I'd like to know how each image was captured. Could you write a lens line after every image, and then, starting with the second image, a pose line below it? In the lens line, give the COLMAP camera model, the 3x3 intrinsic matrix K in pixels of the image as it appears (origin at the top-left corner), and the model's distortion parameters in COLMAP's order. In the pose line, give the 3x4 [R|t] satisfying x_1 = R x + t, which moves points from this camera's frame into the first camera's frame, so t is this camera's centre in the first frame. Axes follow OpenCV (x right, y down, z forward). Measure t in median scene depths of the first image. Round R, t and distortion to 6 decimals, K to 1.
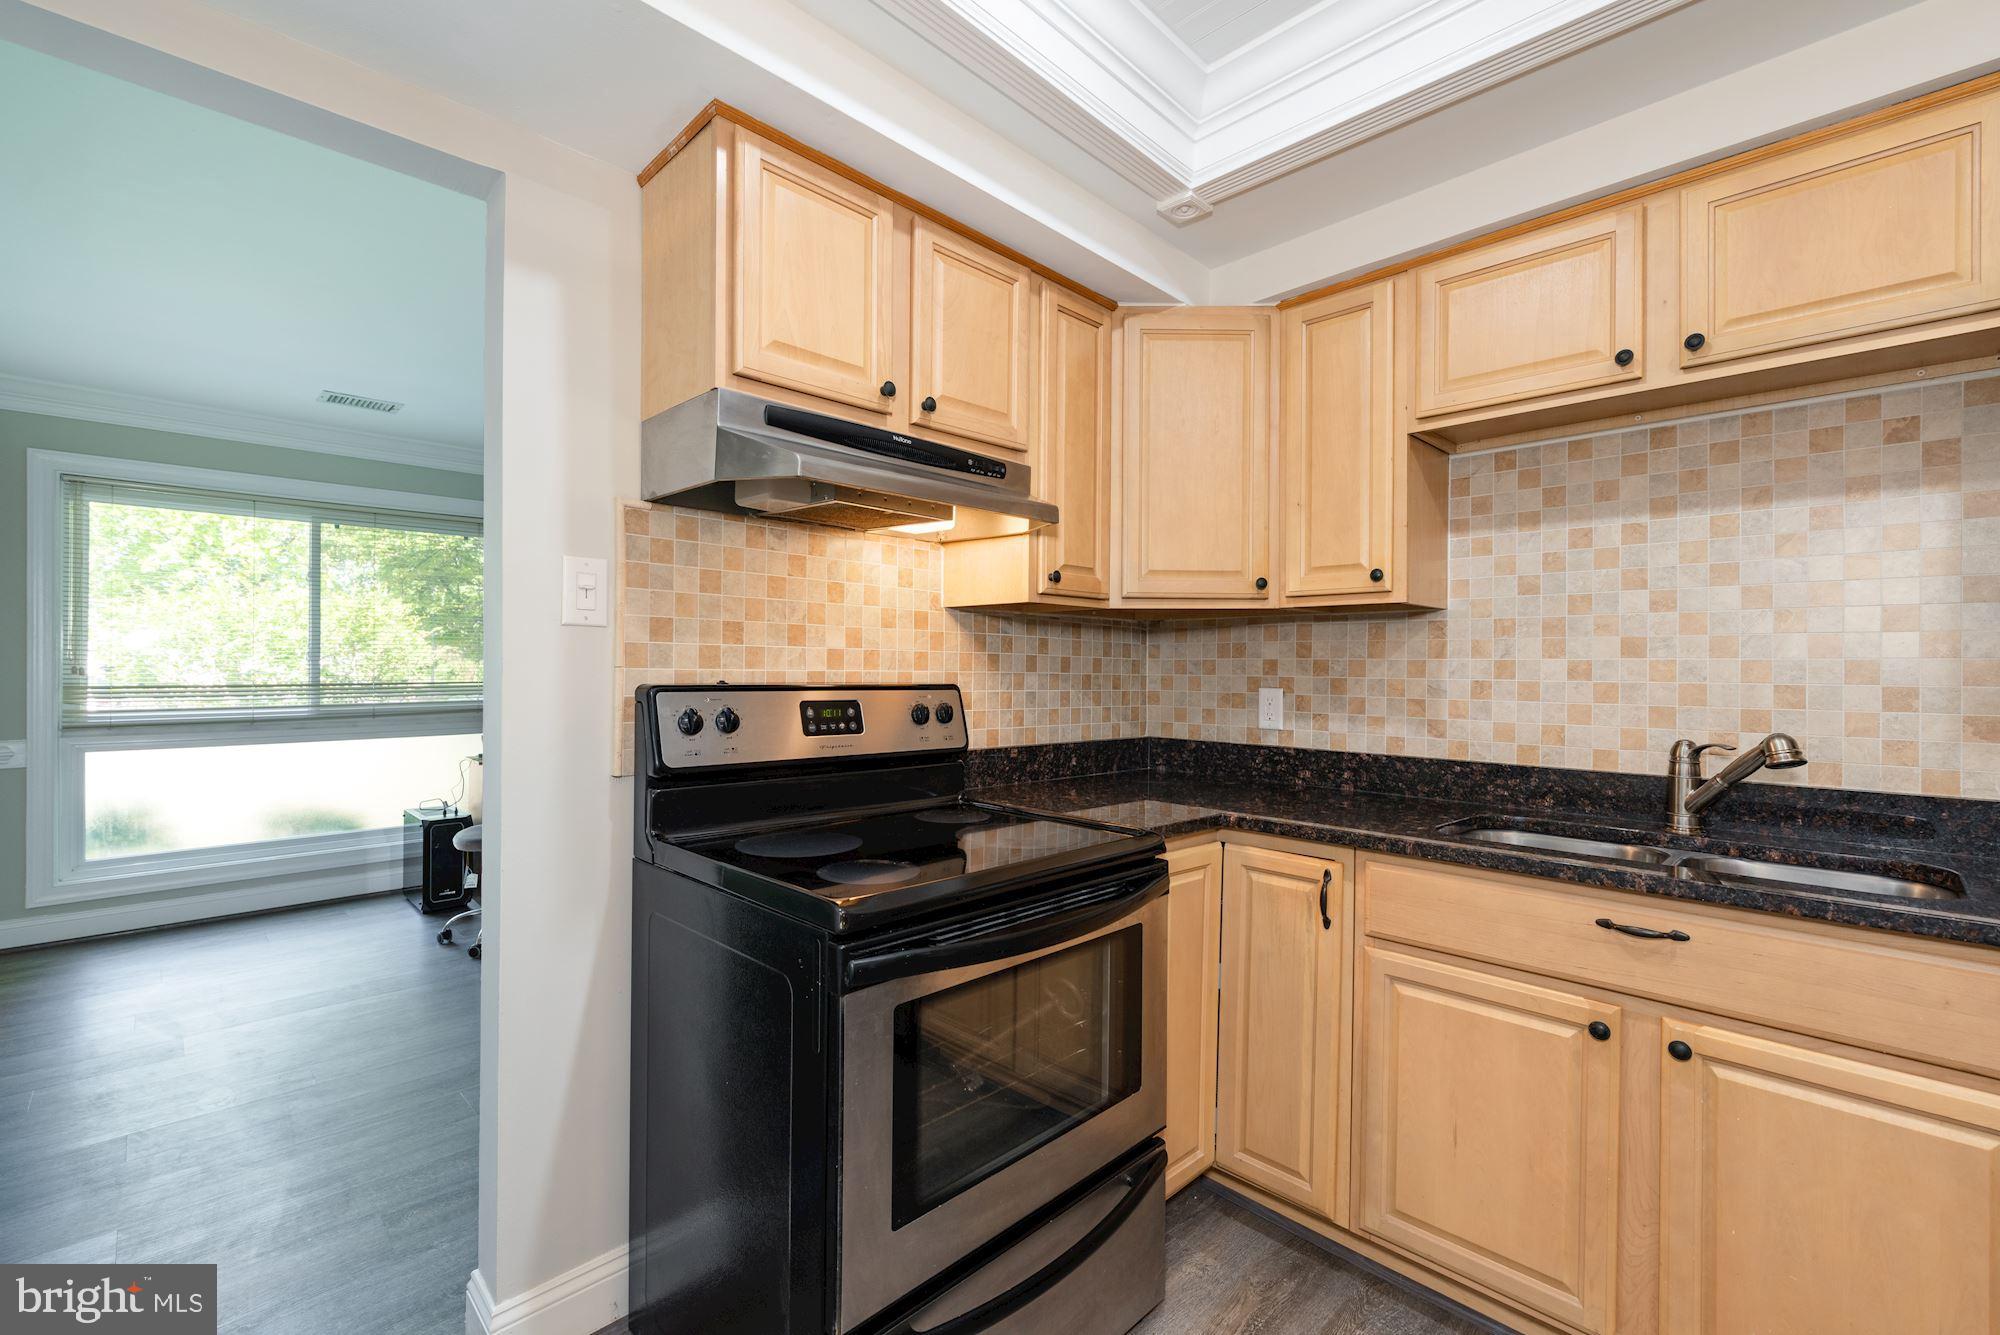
lens RADIAL K [[854.7, 0, 995.2], [0, 854.7, 664.1], [0, 0, 1]] dist [-0.001312, 0.000042]
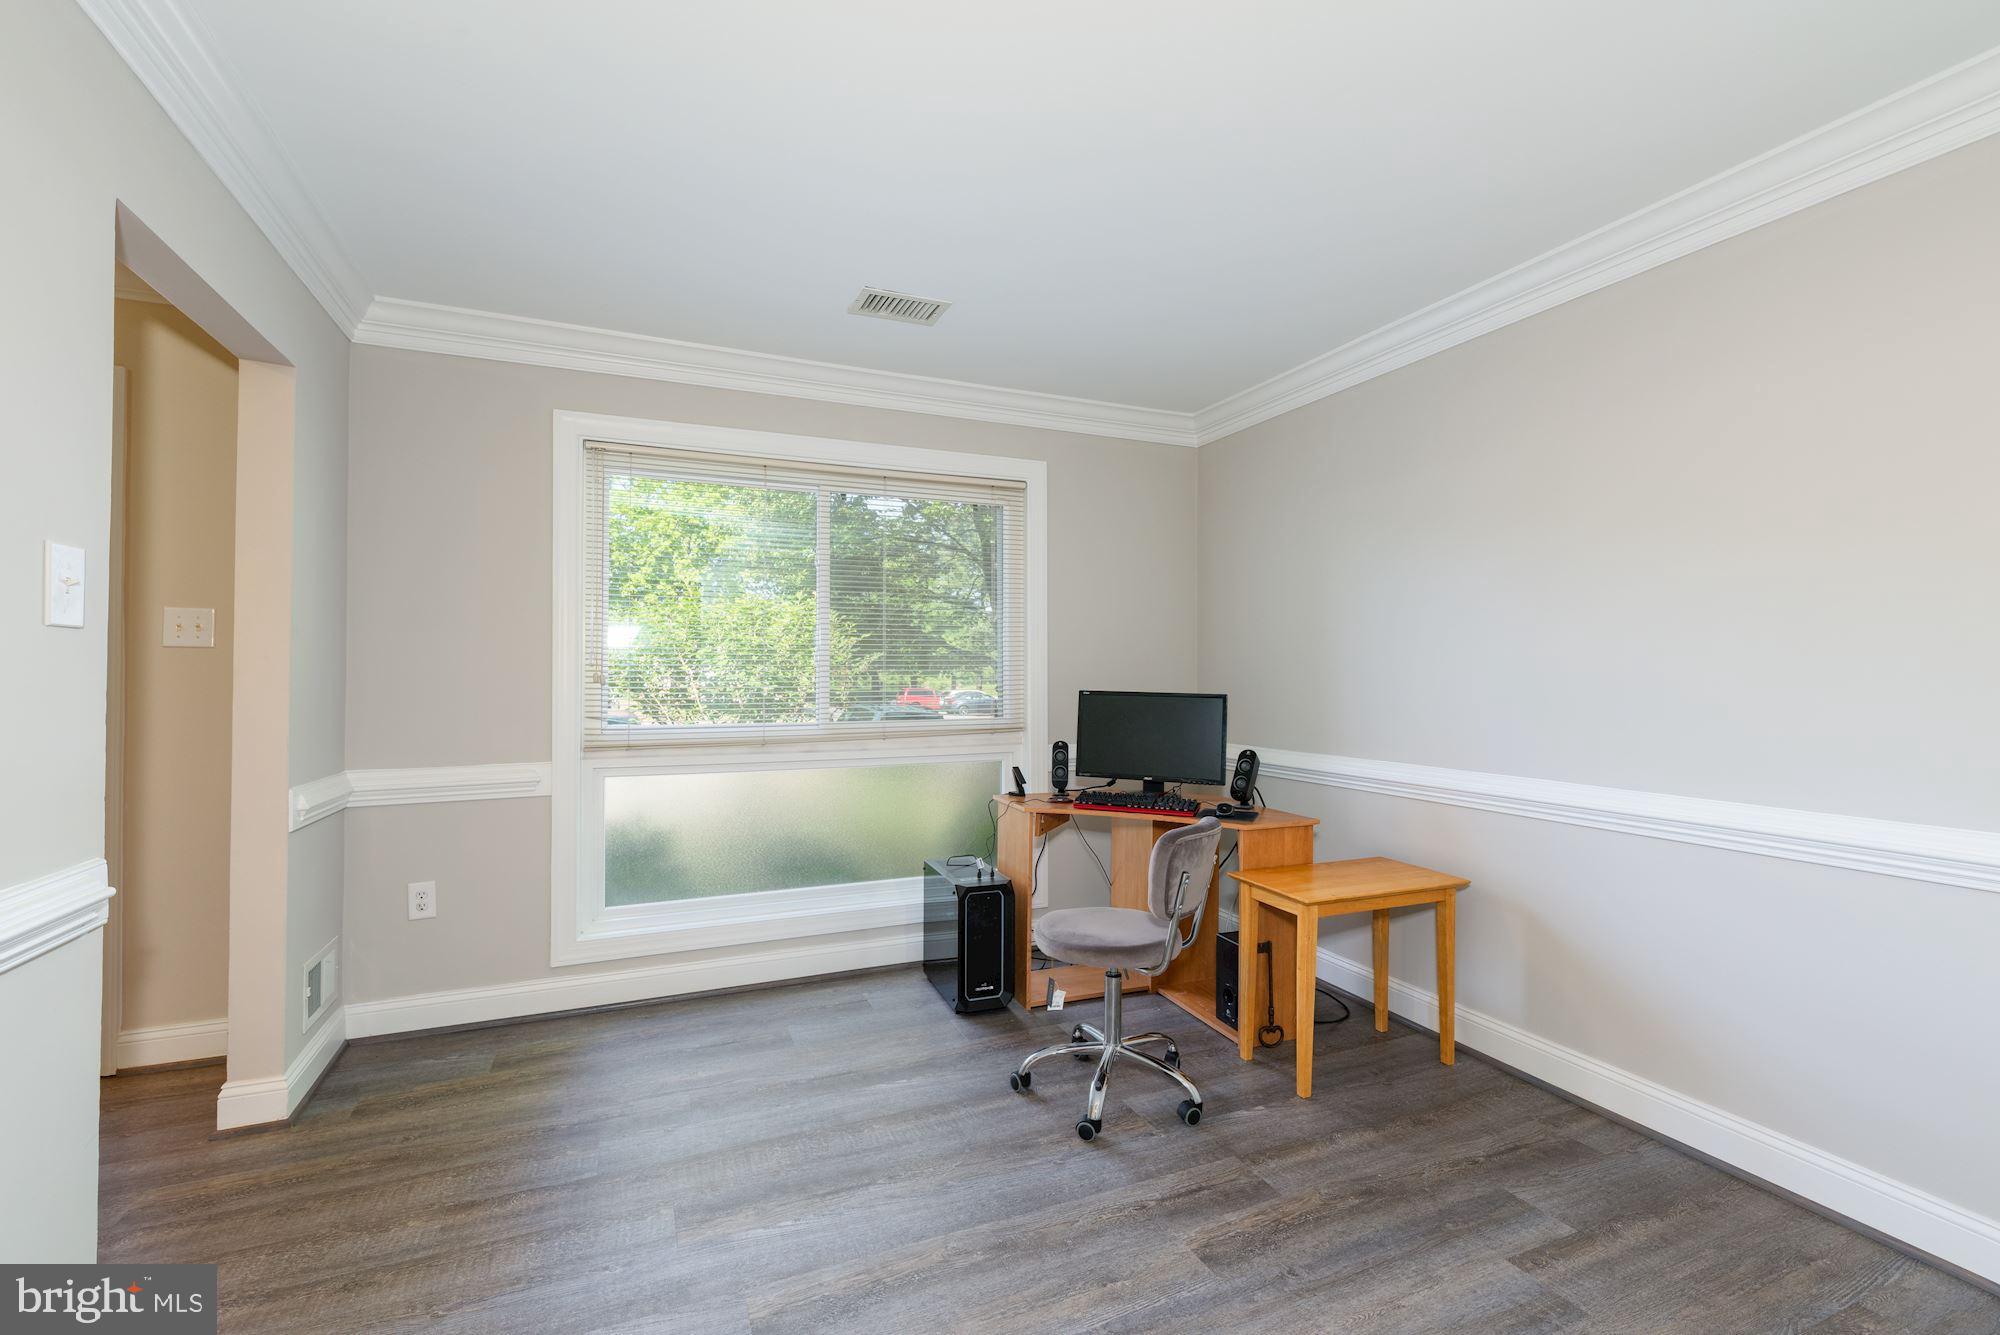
lens RADIAL K [[854.7, 0, 991.4], [0, 854.7, 663.9], [0, 0, 1]] dist [-0.001312, 0.000042]
pose [[0.930719, -0.003007, -0.365722, -0.861079], [0.000245, 0.999971, -0.007599, -0.001929], [0.365734, 0.006982, 0.930693, 0.759156]]
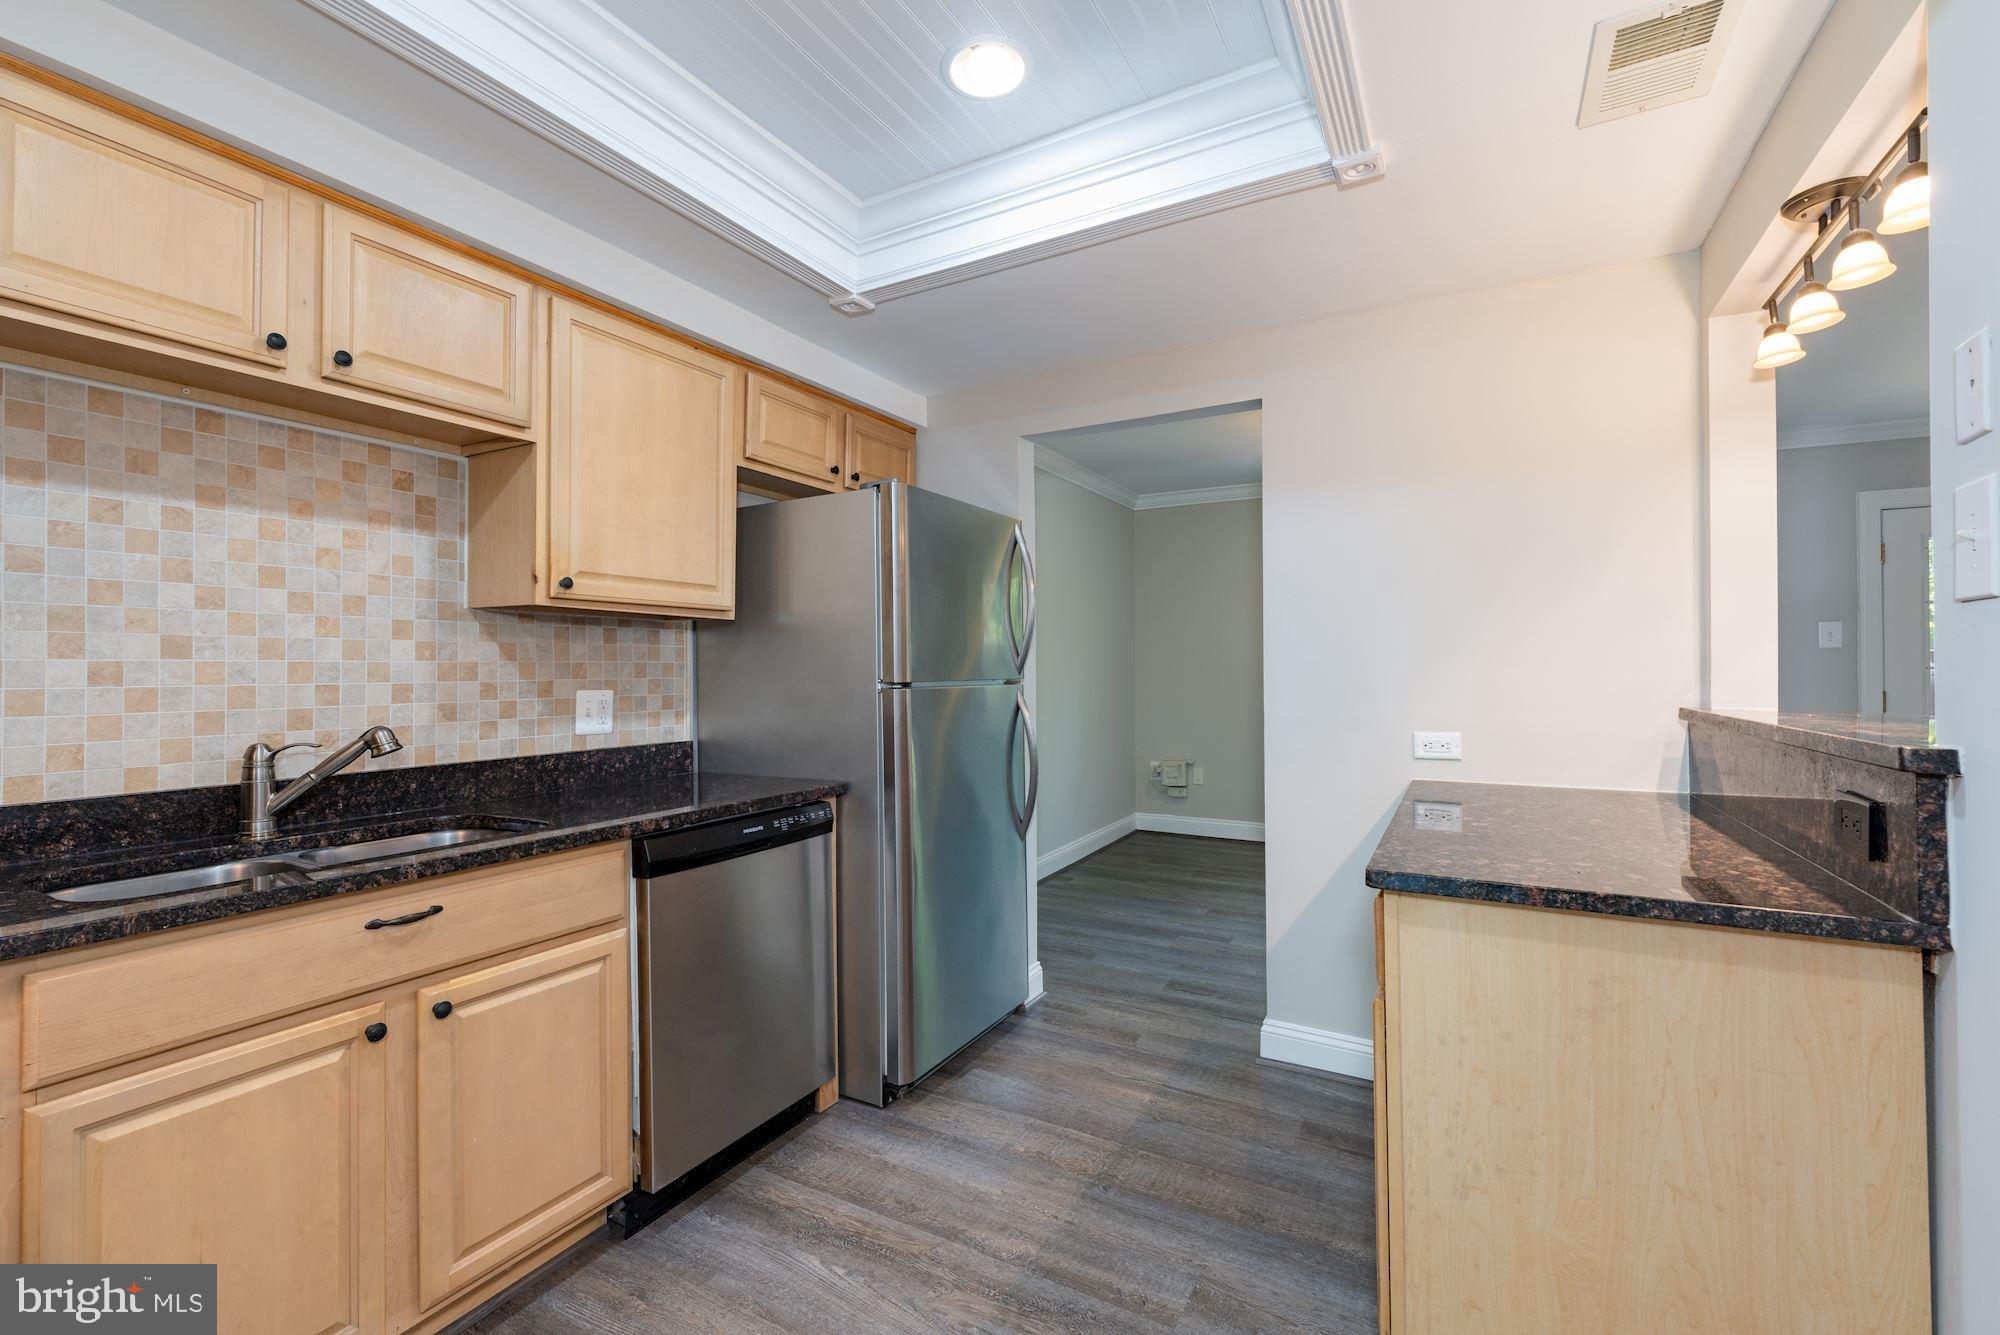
lens RADIAL K [[854.7, 0, 984.7], [0, 854.7, 665.2], [0, 0, 1]] dist [-0.001312, 0.000042]
pose [[-0.262893, 0.000094, 0.964825, -0.331342], [0.000978, 1.000000, 0.000169, -0.000175], [-0.964824, 0.000988, -0.262893, 0.429491]]
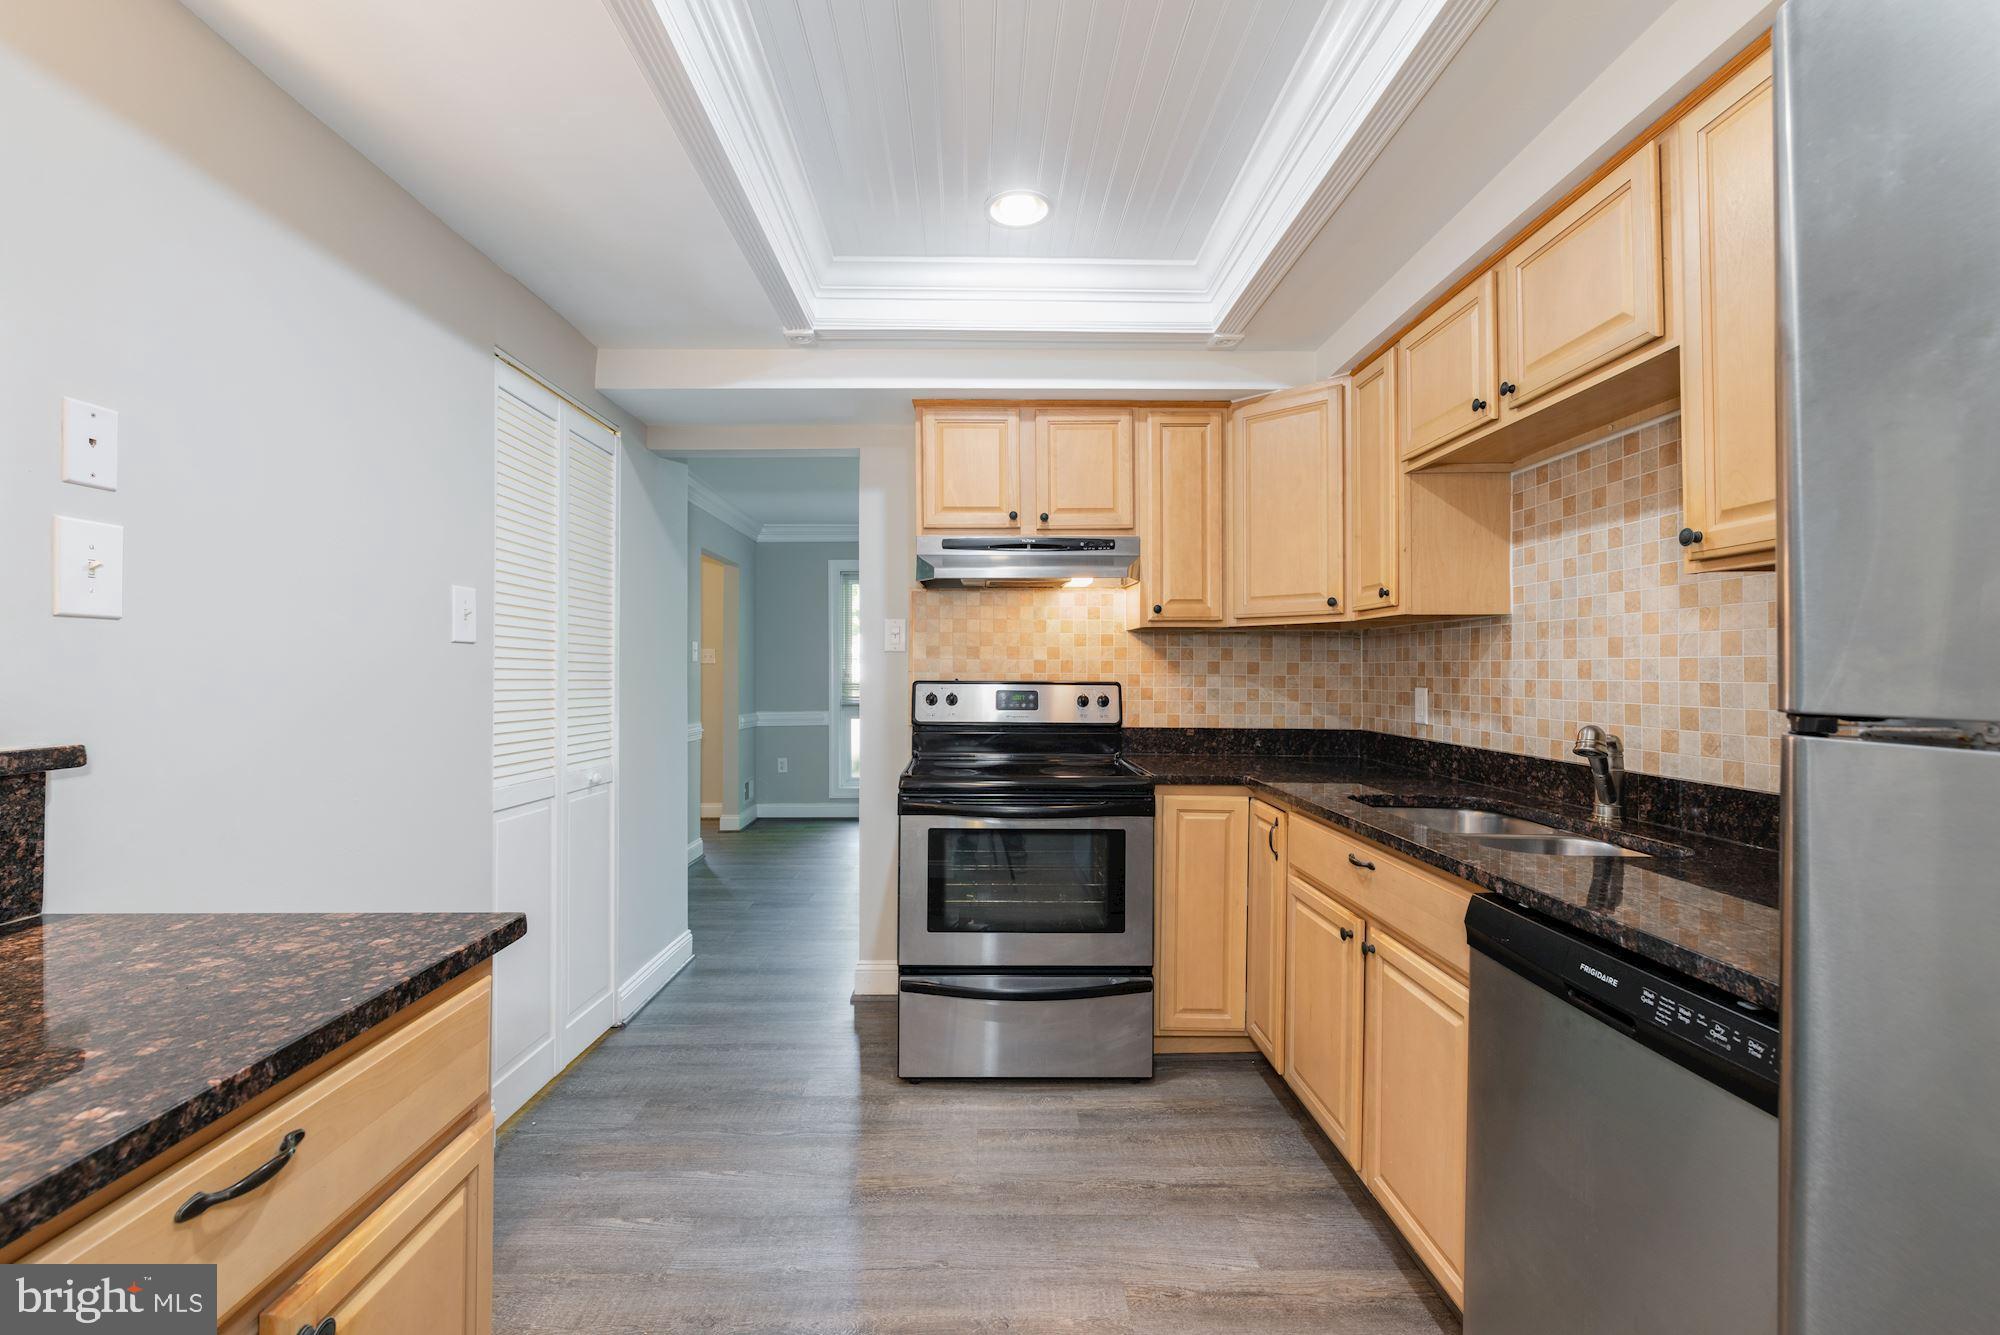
lens RADIAL K [[854.7, 0, 991.0], [0, 854.7, 668.2], [0, 0, 1]] dist [-0.001312, 0.000042]
pose [[0.720145, -0.008135, -0.693775, 0.932216], [0.006356, 0.999967, -0.005127, 0.006176], [0.693794, -0.000717, 0.720173, -0.276655]]
